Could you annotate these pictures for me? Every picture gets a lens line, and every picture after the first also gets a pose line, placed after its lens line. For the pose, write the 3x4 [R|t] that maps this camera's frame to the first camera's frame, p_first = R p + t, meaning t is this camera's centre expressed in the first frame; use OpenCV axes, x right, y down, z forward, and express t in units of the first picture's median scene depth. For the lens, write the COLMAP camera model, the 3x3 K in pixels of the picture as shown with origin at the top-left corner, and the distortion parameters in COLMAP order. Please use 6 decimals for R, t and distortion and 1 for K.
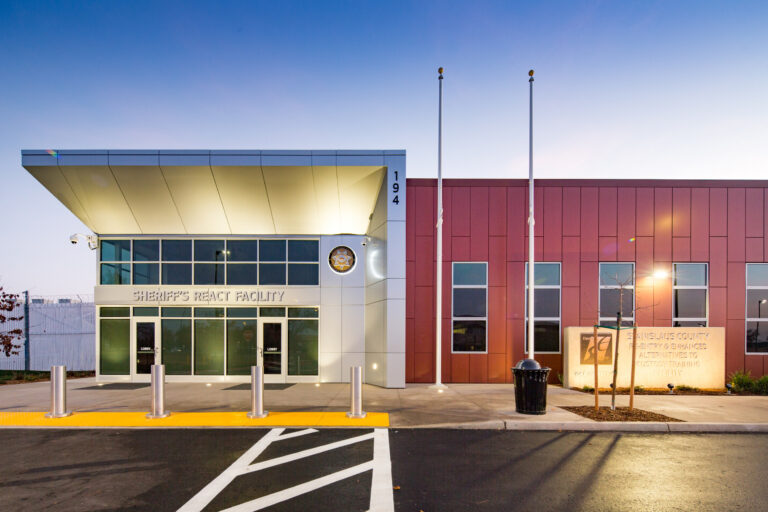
lens RADIAL K [[349.6, 0, 384.0], [0, 349.6, 339.6], [0, 0, 1]] dist [-0.000044, 0.000005]
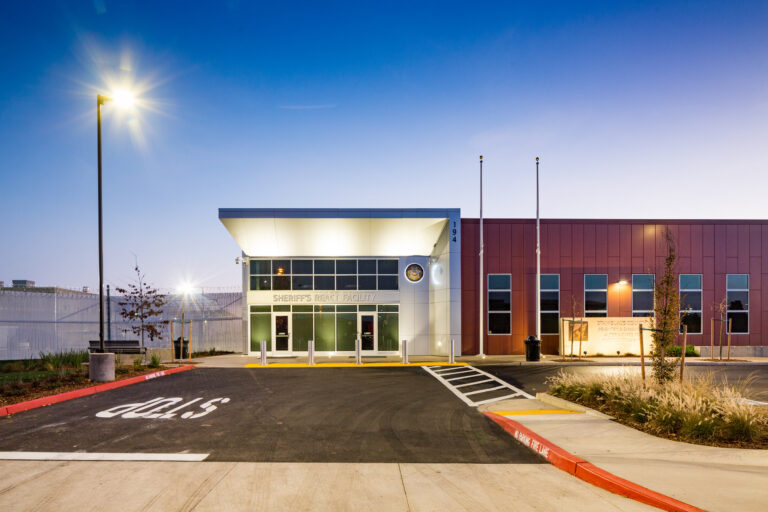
lens RADIAL K [[235.1, 0, 383.3], [0, 235.1, 327.4], [0, 0, 1]] dist [0.000110, 0.000002]
pose [[0.999835, -0.007384, 0.016577, -0.269726], [0.007330, 0.999968, 0.003342, -0.000468], [-0.016601, -0.003220, 0.999857, -0.001211]]
